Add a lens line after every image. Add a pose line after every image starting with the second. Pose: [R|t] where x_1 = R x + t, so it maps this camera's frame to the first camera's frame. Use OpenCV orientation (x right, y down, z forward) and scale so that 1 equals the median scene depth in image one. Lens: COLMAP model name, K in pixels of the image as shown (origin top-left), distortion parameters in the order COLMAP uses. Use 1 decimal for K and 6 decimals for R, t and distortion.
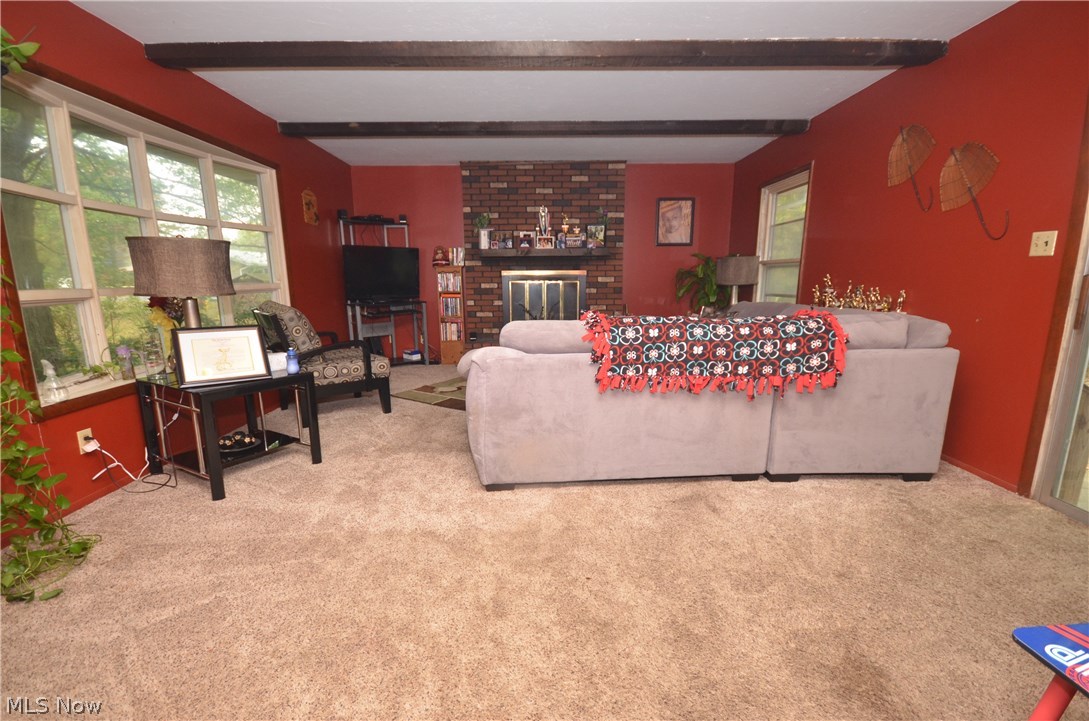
lens RADIAL K [[487.3, 0, 546.6], [0, 487.3, 372.9], [0, 0, 1]] dist [0.000363, -0.000356]
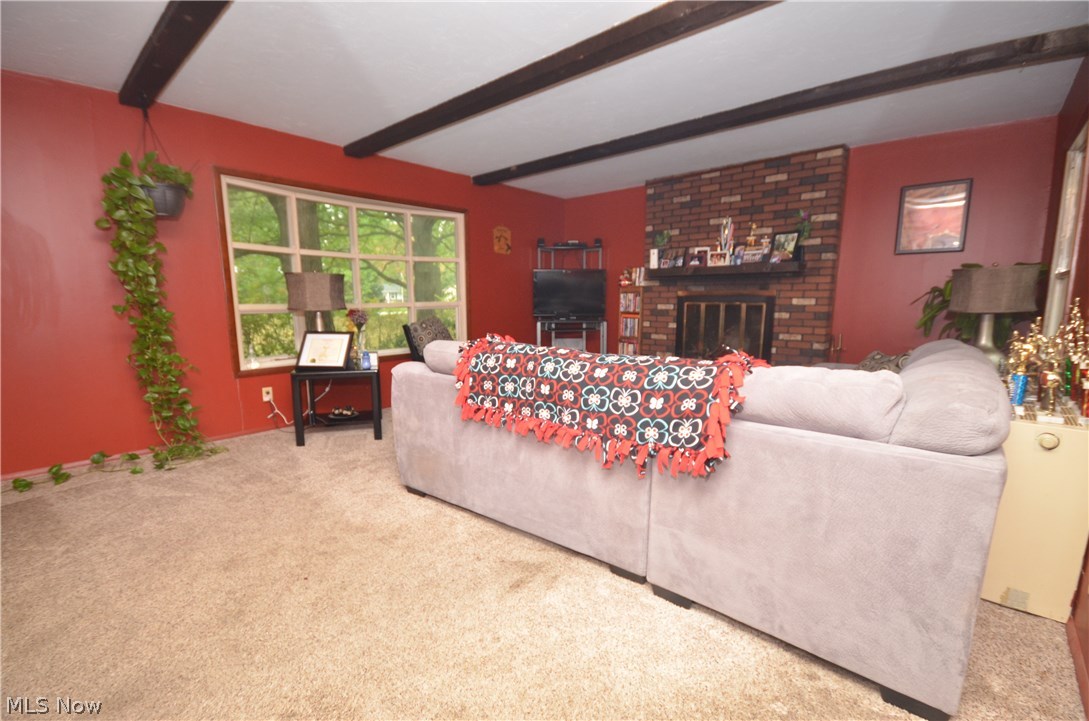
lens RADIAL K [[487.3, 0, 546.6], [0, 487.3, 372.9], [0, 0, 1]] dist [0.000363, -0.000356]
pose [[0.730771, 0.110180, -0.673672, 0.376114], [-0.135055, 0.990716, 0.015530, -0.038182], [0.669129, 0.079634, 0.738868, 0.171312]]
